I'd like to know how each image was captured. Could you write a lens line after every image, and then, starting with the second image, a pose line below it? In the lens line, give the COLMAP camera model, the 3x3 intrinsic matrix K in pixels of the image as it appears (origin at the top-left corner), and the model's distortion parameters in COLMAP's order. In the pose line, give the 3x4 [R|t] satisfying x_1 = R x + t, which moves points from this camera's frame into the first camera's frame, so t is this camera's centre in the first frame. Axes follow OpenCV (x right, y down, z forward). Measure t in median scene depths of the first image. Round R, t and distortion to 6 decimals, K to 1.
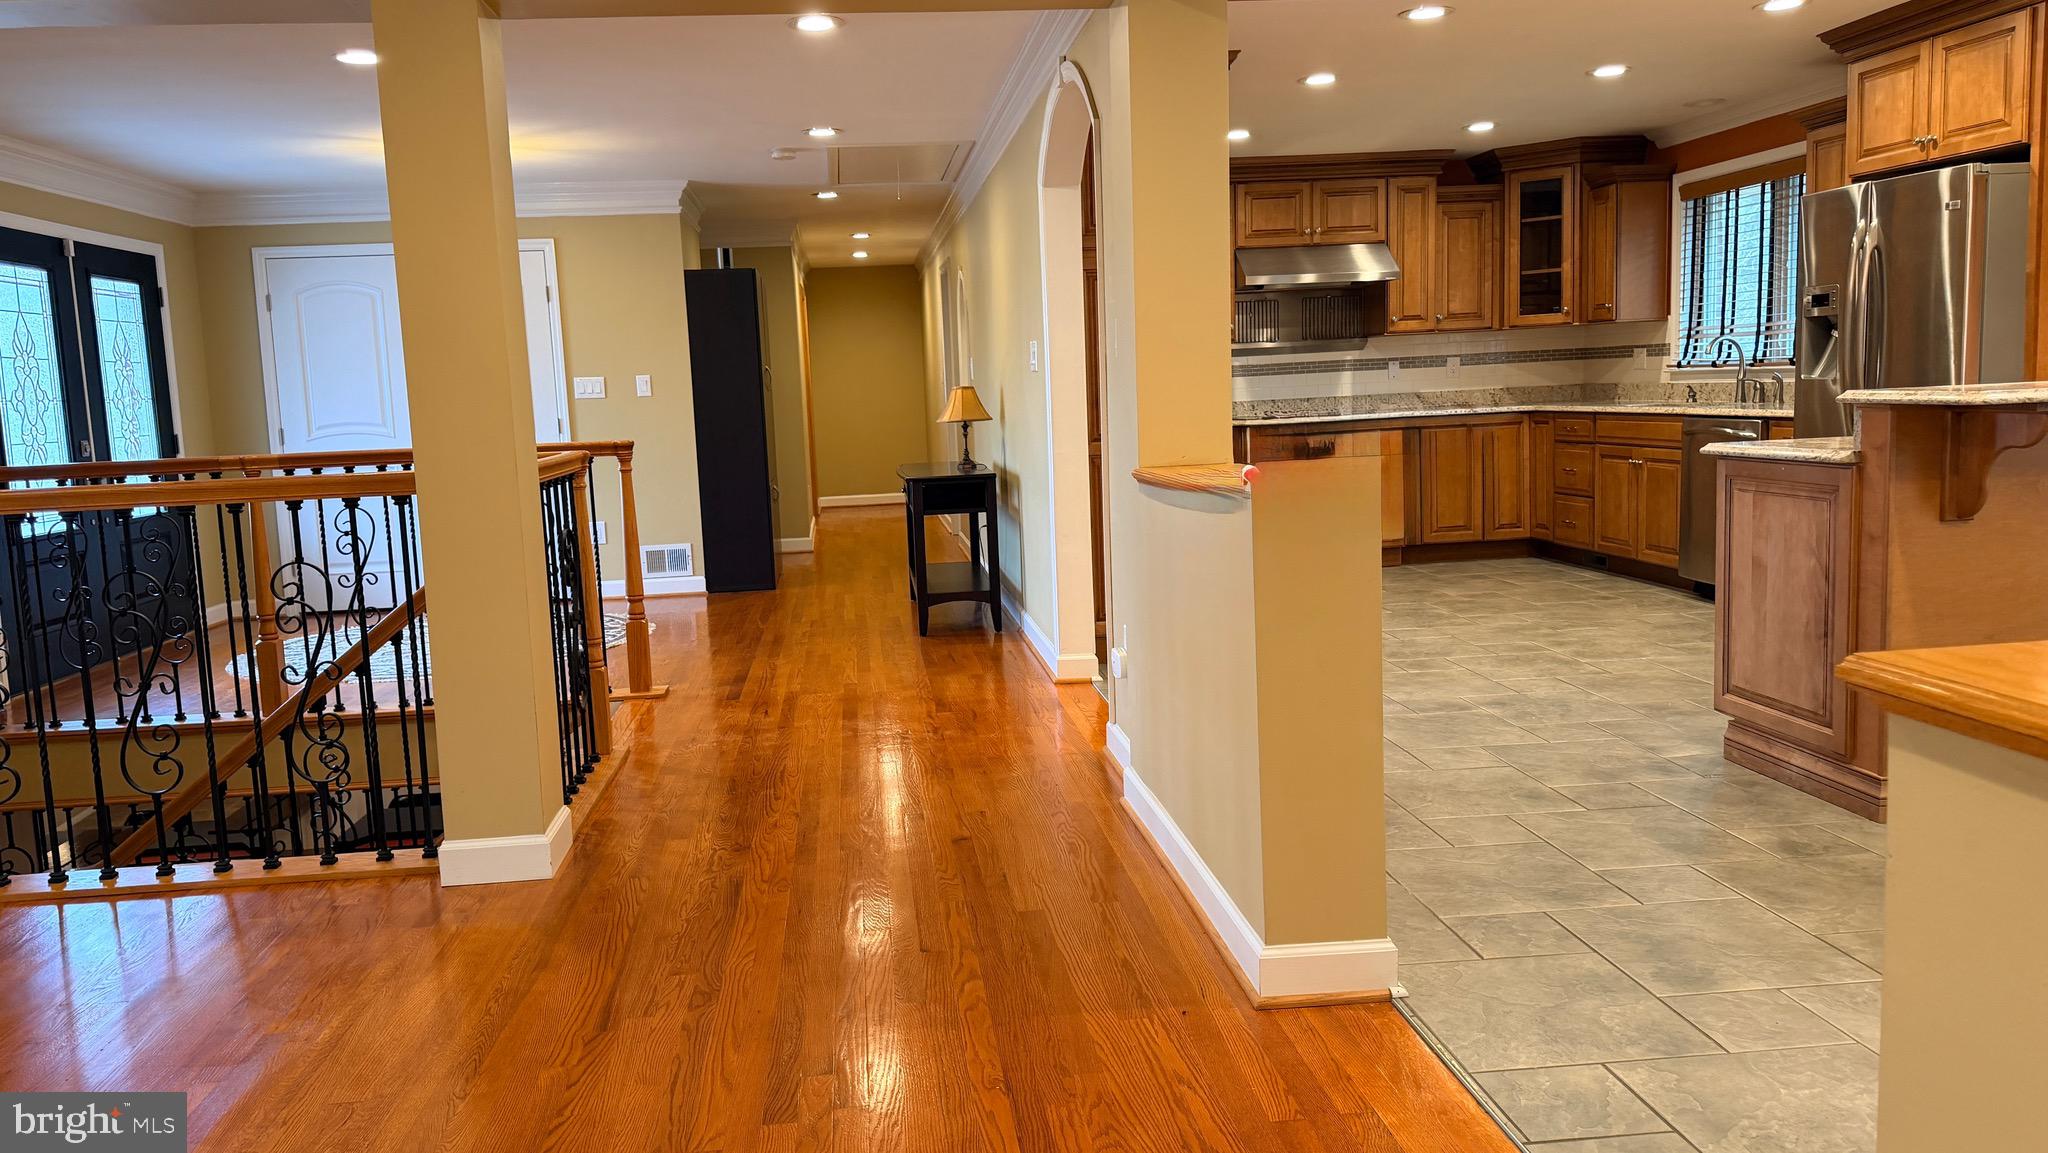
lens RADIAL K [[1469.2, 0, 977.5], [0, 1469.2, 581.5], [0, 0, 1]] dist [0.026138, -0.041177]
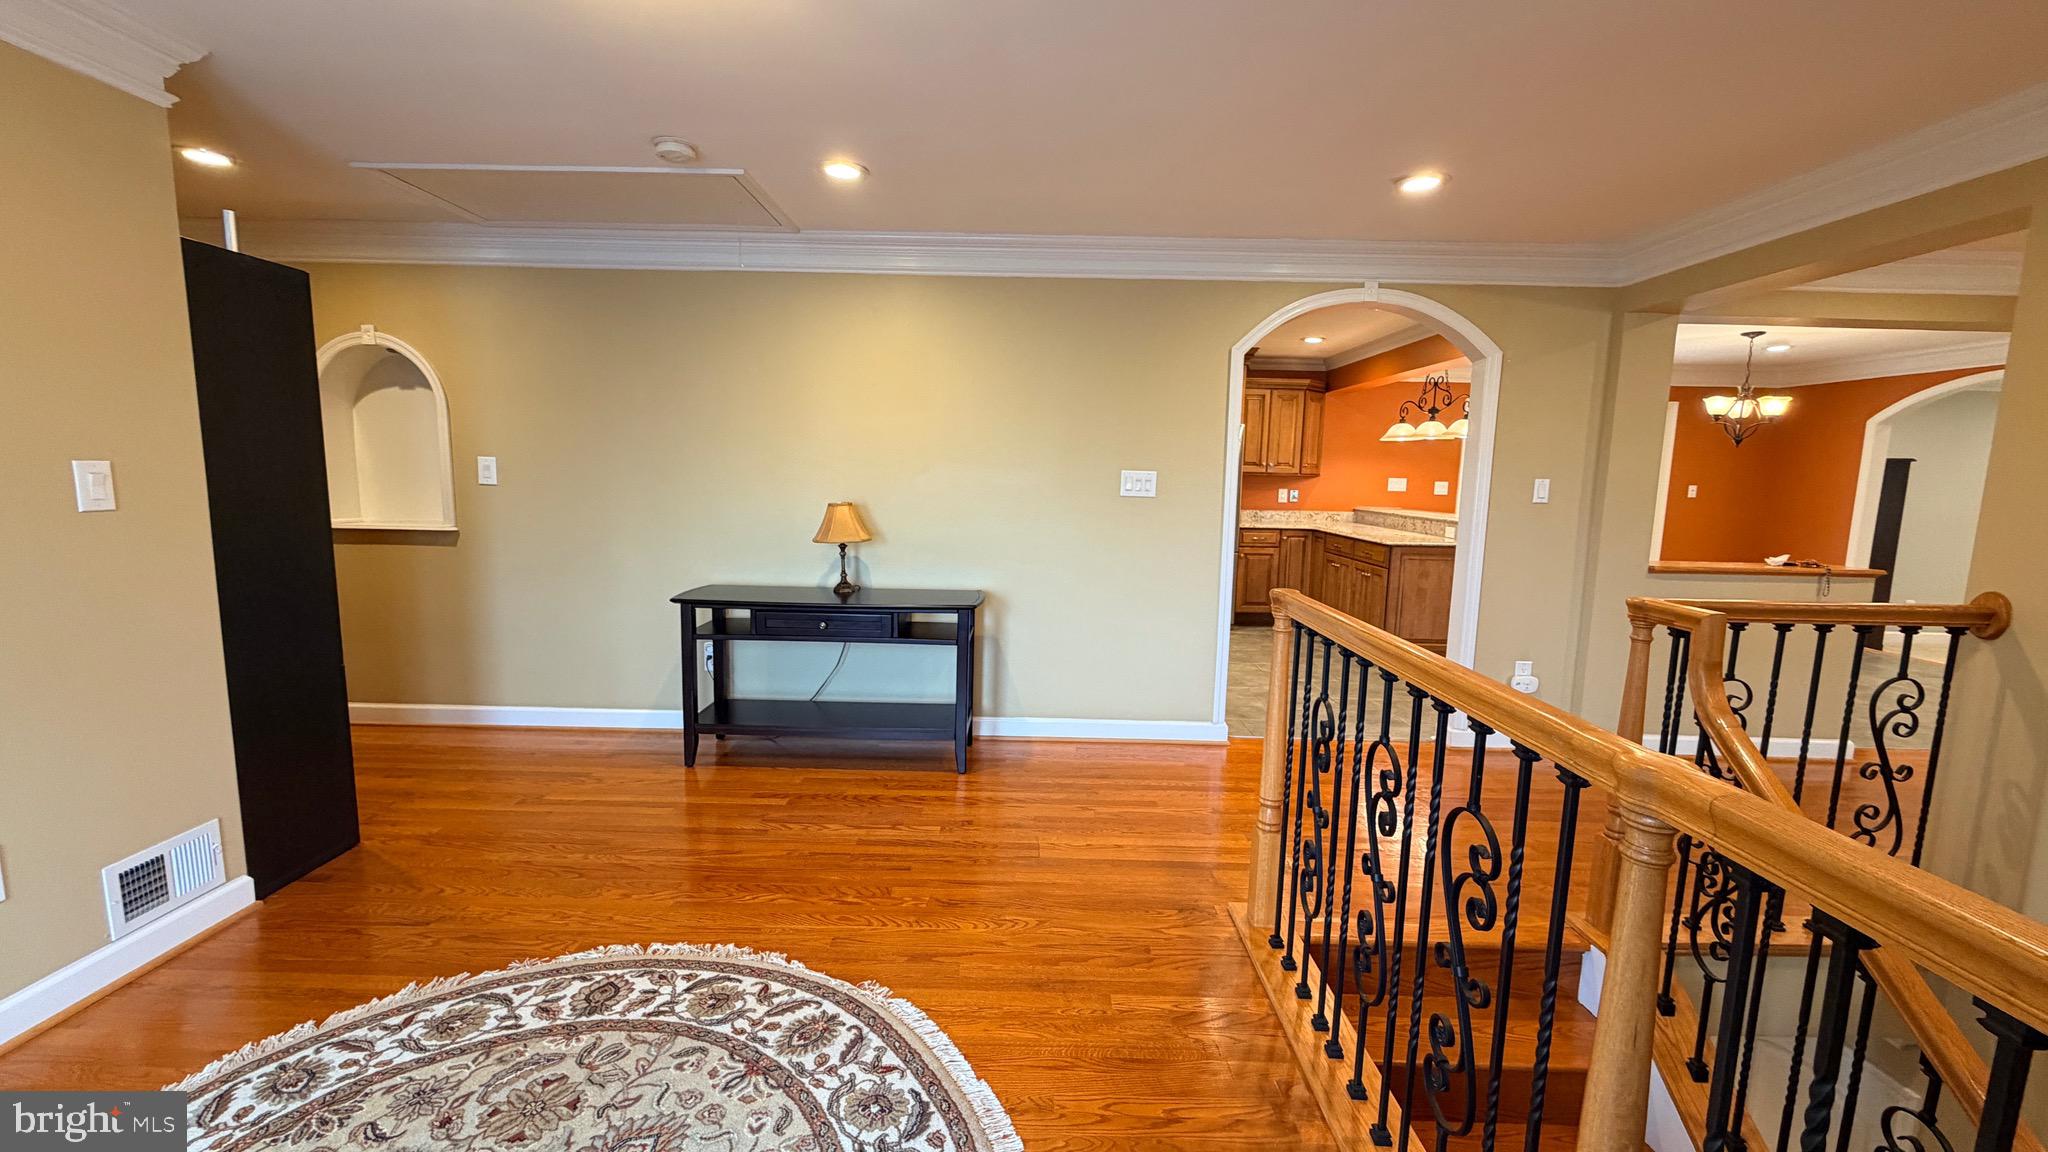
lens RADIAL K [[815.1, 0, 991.6], [0, 815.1, 591.5], [0, 0, 1]] dist [-0.000673, 0.000206]
pose [[0.112157, -0.100183, 0.988627, -0.448044], [0.105935, 0.990440, 0.088349, -0.100868], [-0.988028, 0.094822, 0.121697, 0.752399]]
